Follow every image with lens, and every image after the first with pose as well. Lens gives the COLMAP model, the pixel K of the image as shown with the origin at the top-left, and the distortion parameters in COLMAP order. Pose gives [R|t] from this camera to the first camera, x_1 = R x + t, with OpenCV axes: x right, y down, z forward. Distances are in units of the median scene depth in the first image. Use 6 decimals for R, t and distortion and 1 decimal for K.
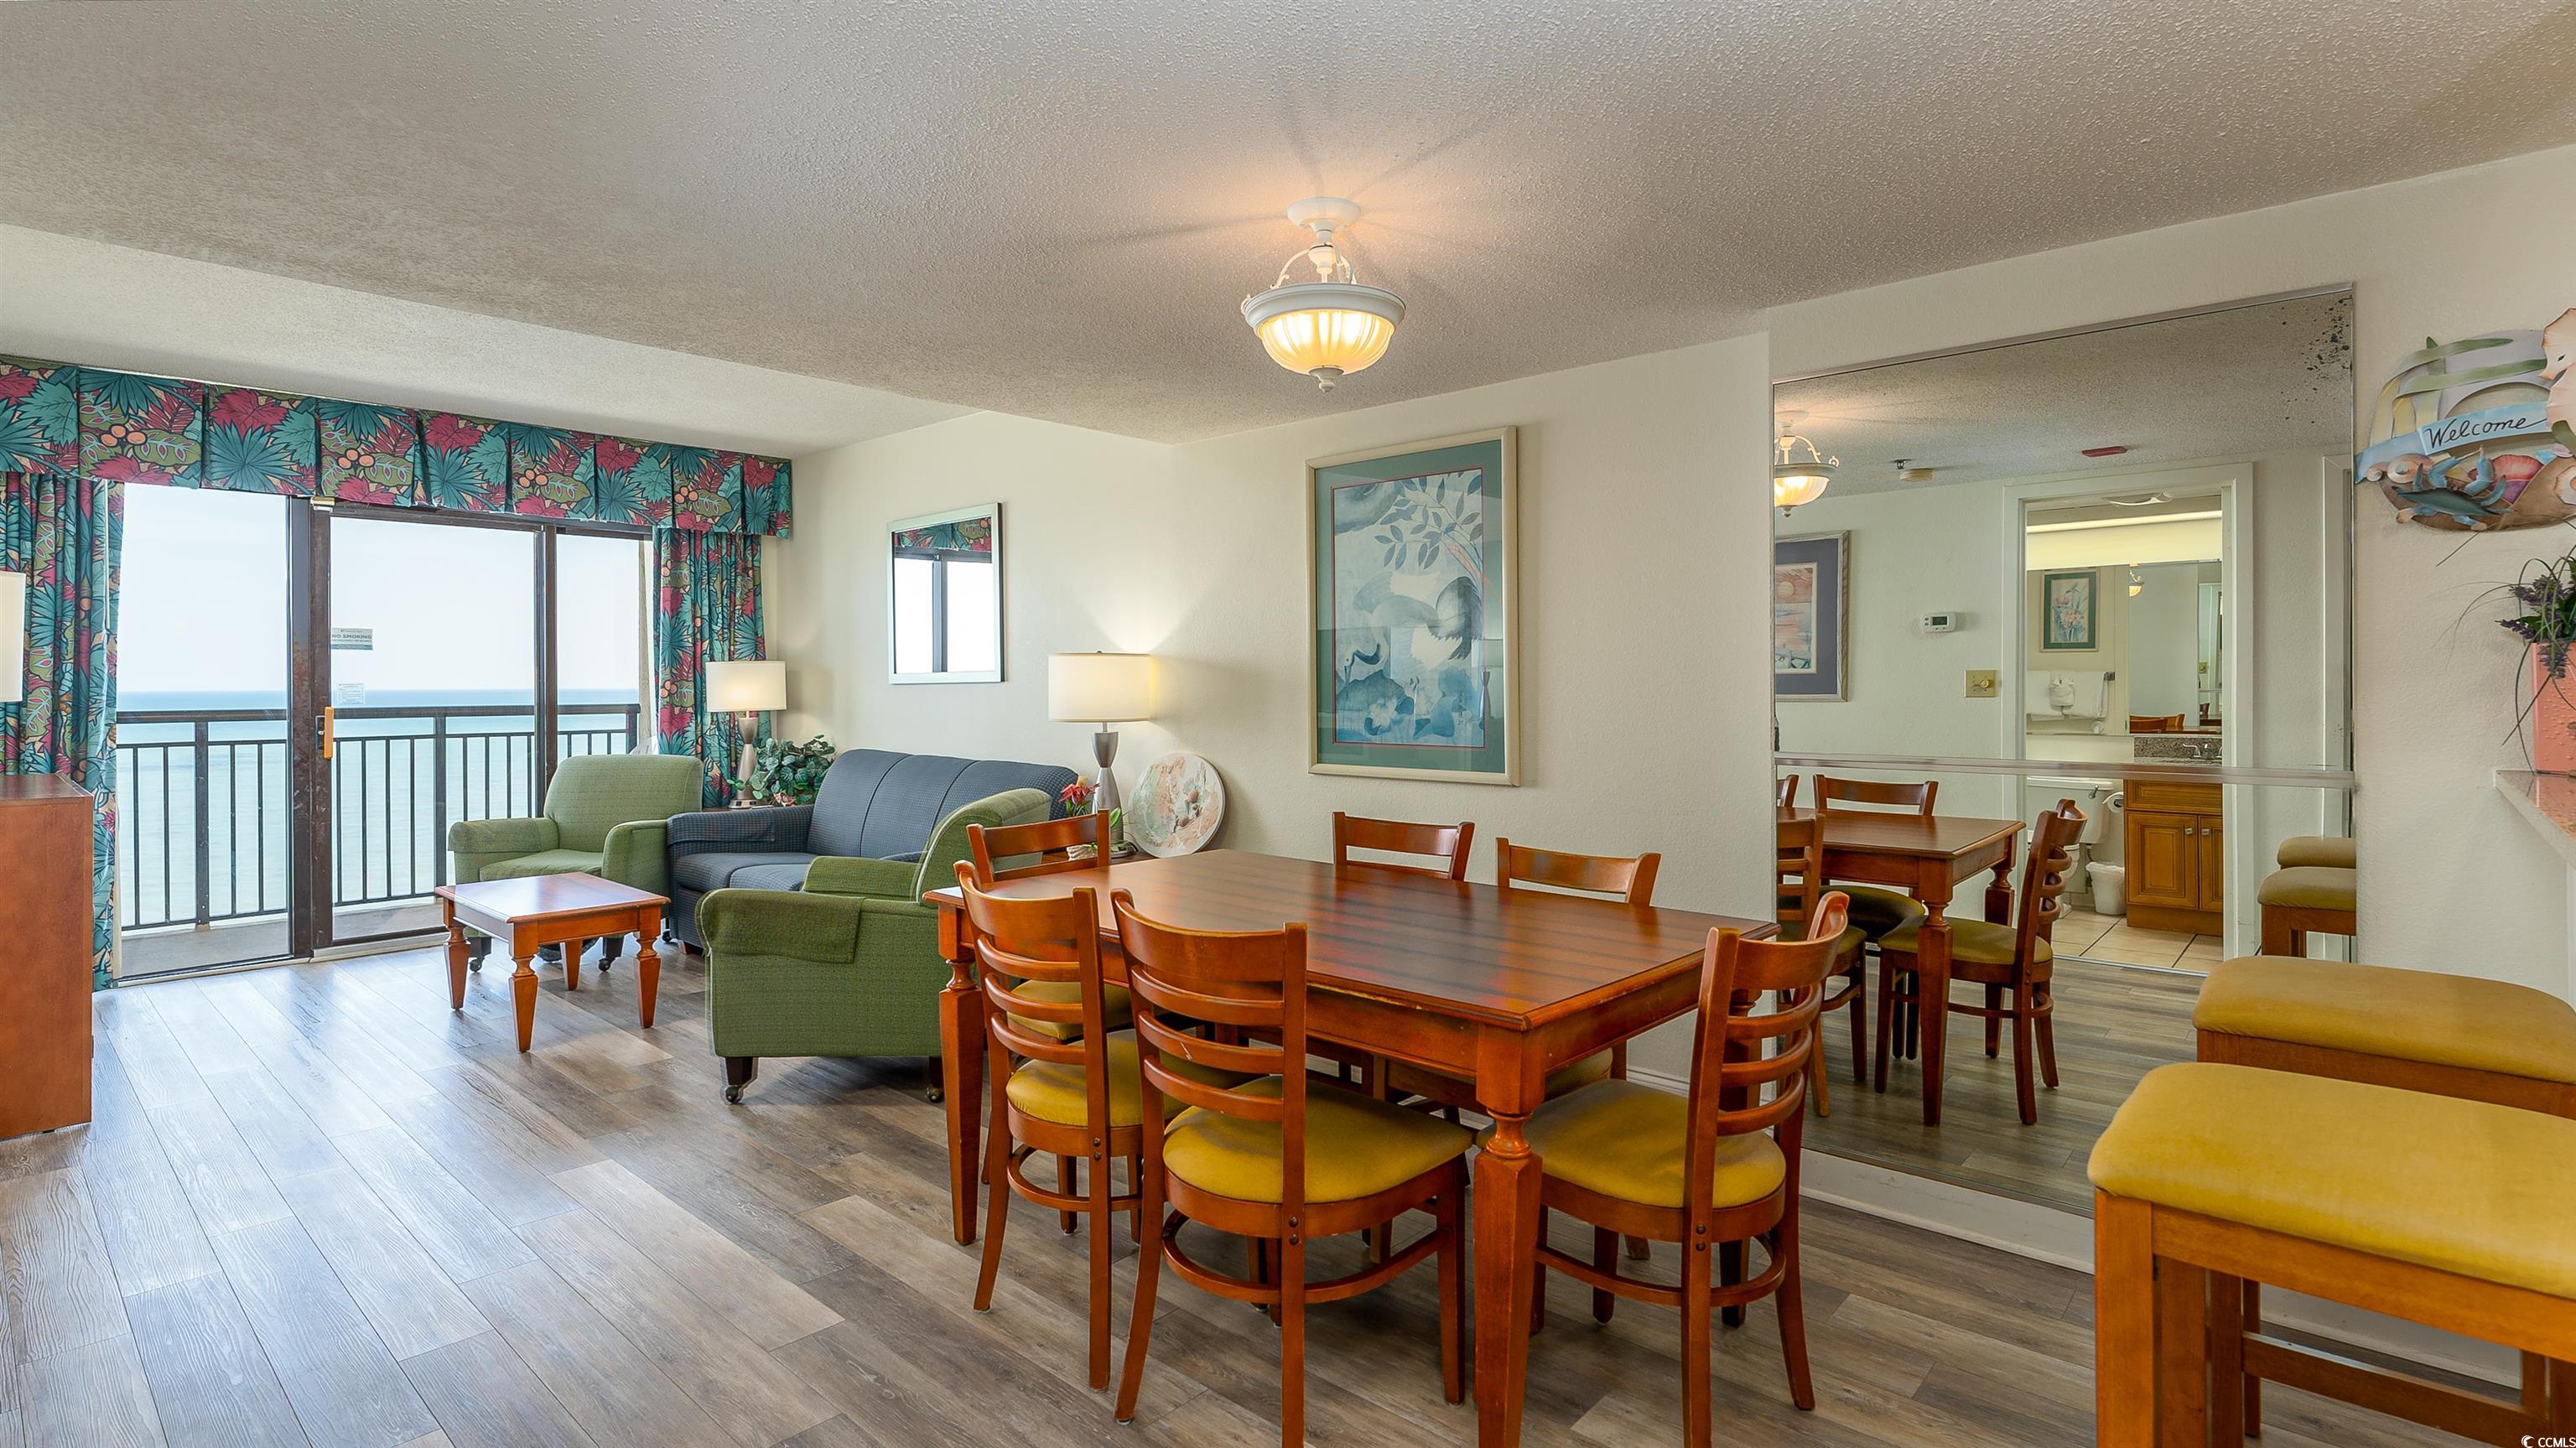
lens RADIAL K [[1211.5, 0, 1317.6], [0, 1211.5, 689.3], [0, 0, 1]] dist [-0.003915, 0.000502]
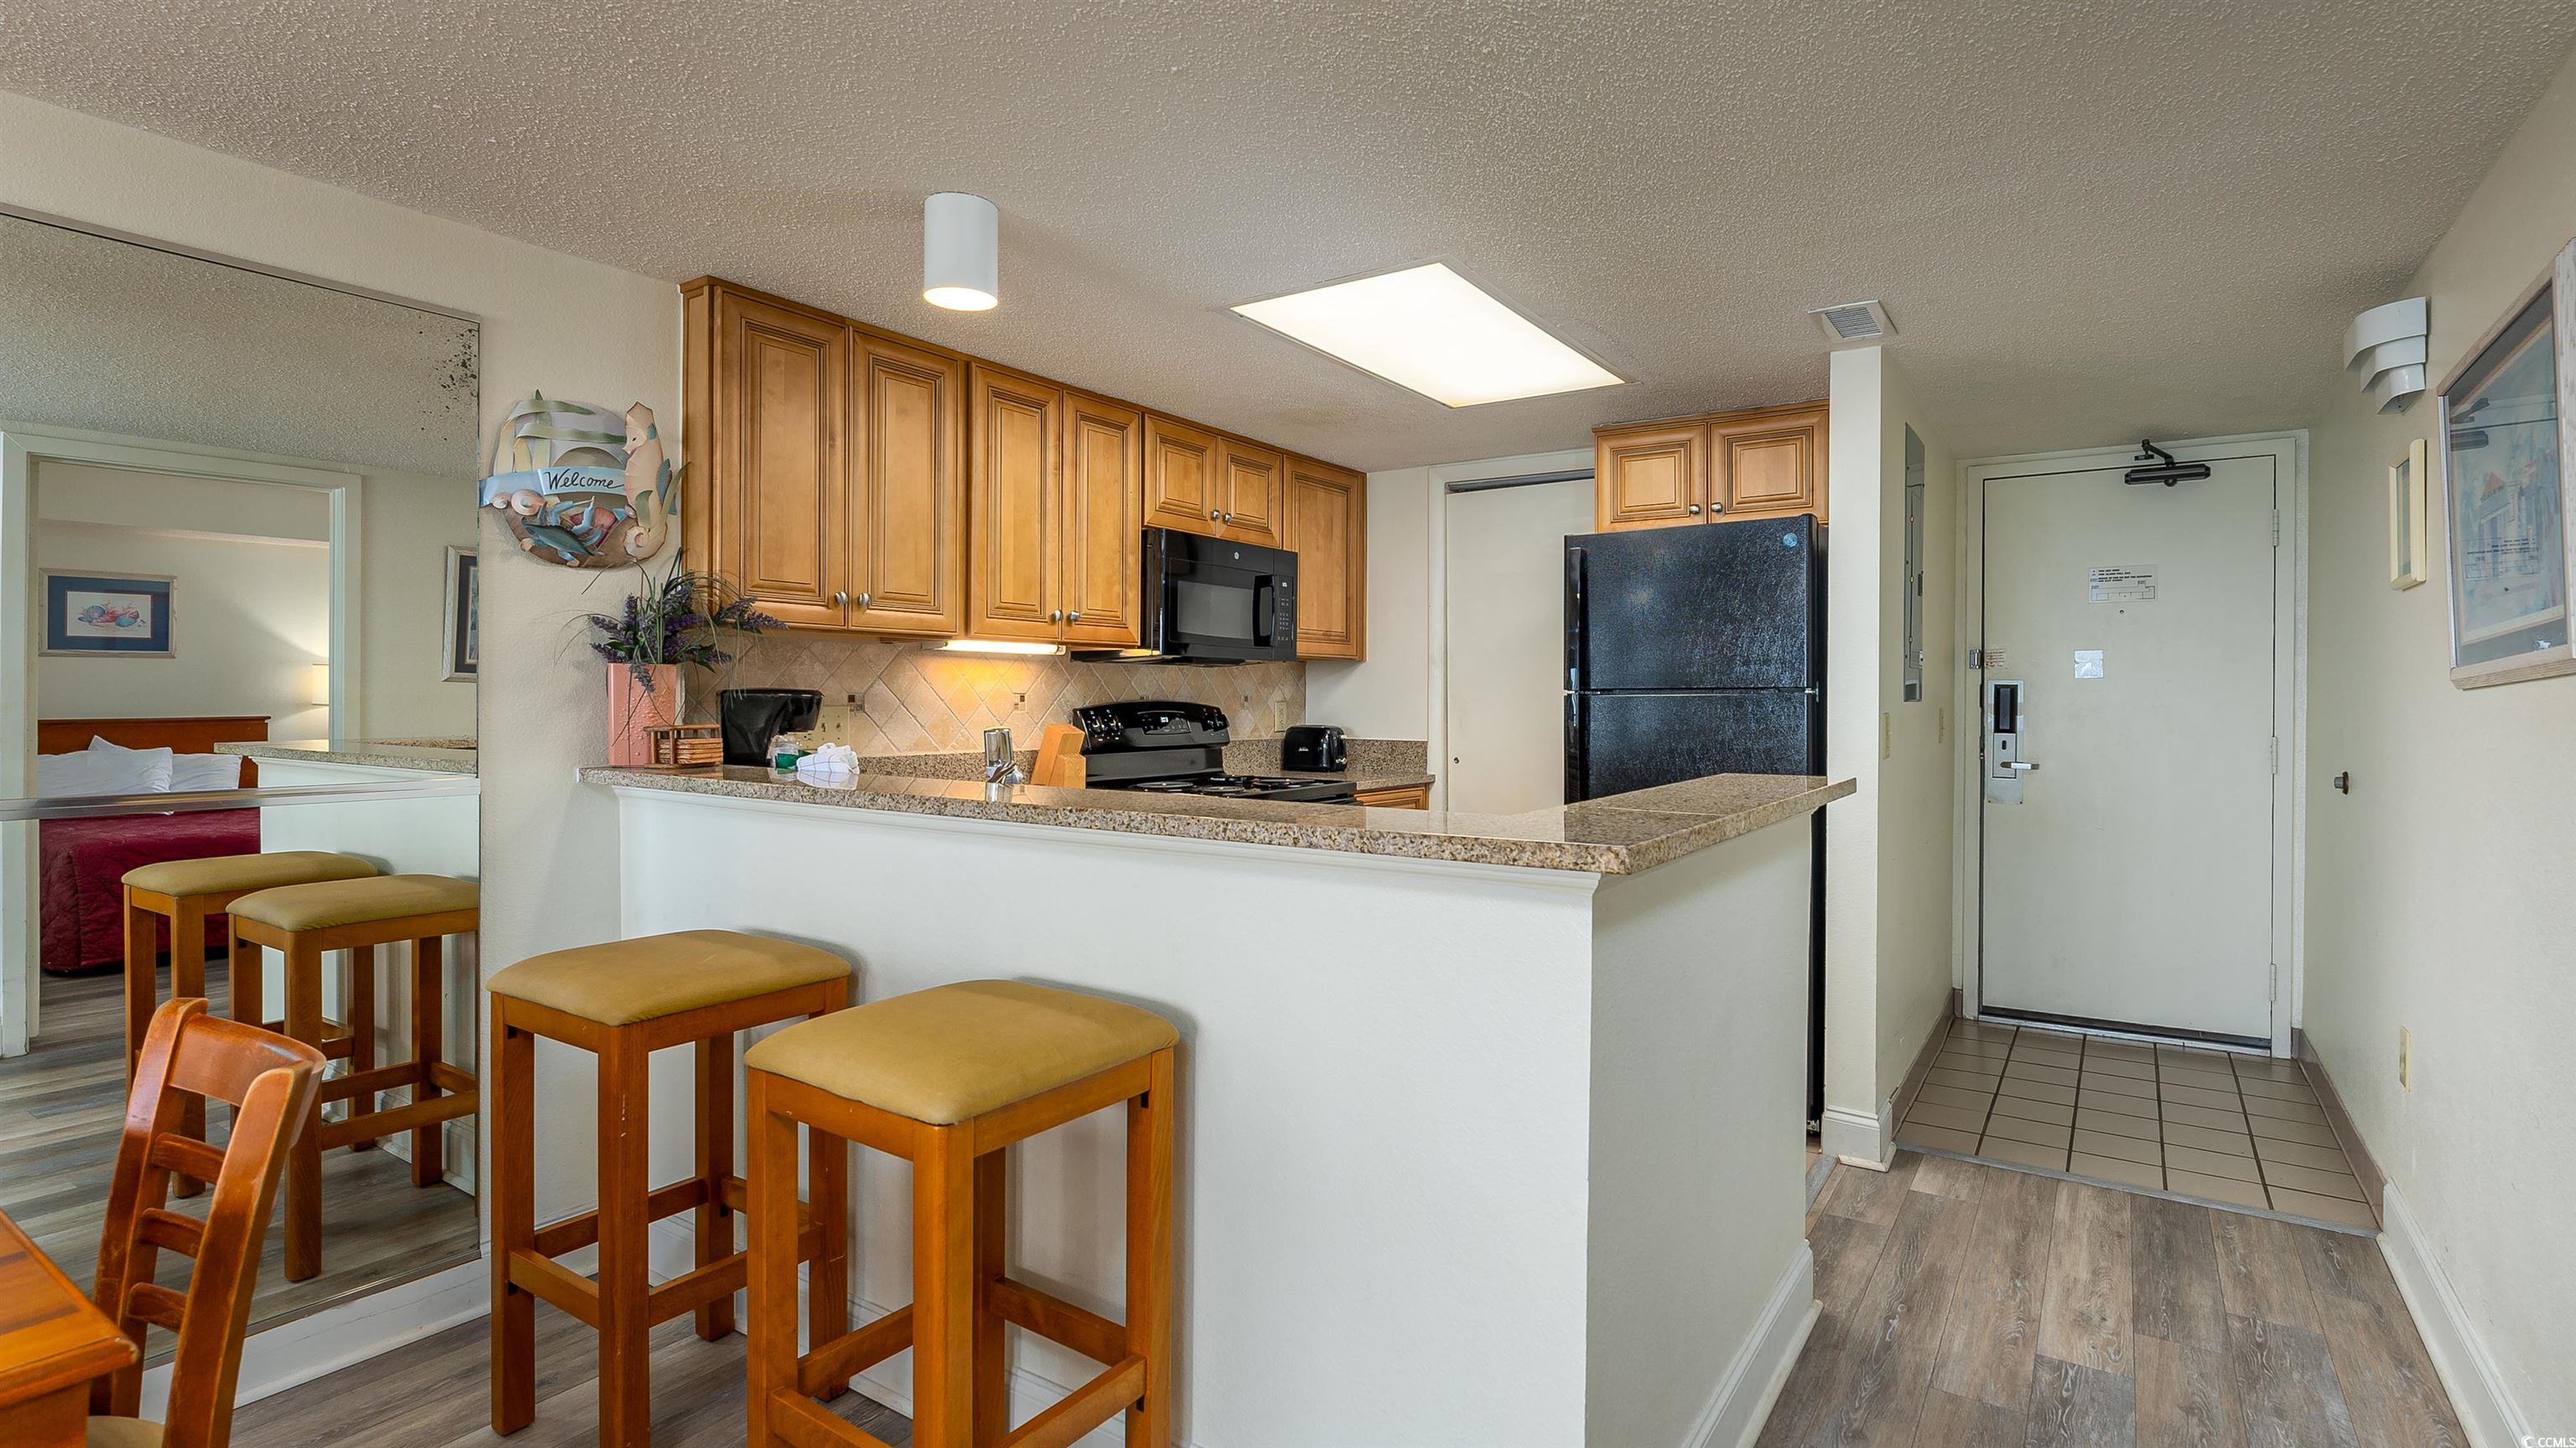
lens RADIAL K [[1210.0, 0, 1295.2], [0, 1210.0, 701.2], [0, 0, 1]] dist [0.000689, 0.000915]
pose [[-0.117253, -0.000006, 0.993102, -0.117297], [-0.000402, 1.000000, -0.000041, -0.000194], [-0.993102, -0.000404, -0.117253, 0.174490]]
